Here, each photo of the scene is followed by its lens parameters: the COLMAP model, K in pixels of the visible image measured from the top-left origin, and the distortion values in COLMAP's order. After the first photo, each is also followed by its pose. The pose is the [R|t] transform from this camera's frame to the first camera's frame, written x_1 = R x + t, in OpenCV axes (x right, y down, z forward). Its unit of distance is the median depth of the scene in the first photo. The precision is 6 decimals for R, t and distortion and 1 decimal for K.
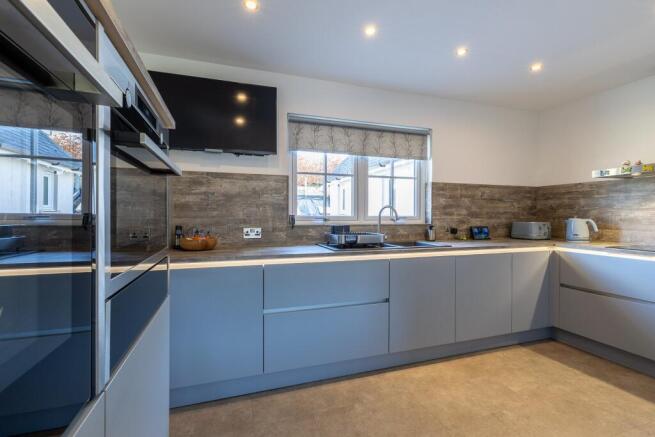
lens RADIAL K [[294.1, 0, 327.5], [0, 294.1, 218.5], [0, 0, 1]] dist [0.000245, 0.000280]
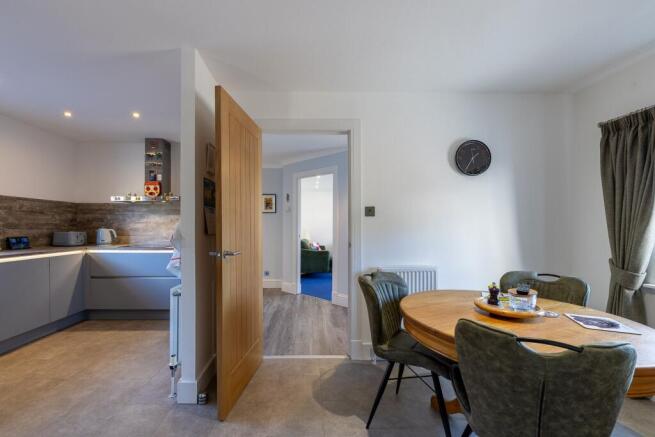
lens RADIAL K [[291.8, 0, 301.6], [0, 291.8, 228.4], [0, 0, 1]] dist [-0.001756, -0.000303]
pose [[0.333781, -0.005913, 0.942632, -0.134293], [0.008298, 0.999960, 0.003334, 0.001435], [-0.942614, 0.006709, 0.333817, -0.323391]]
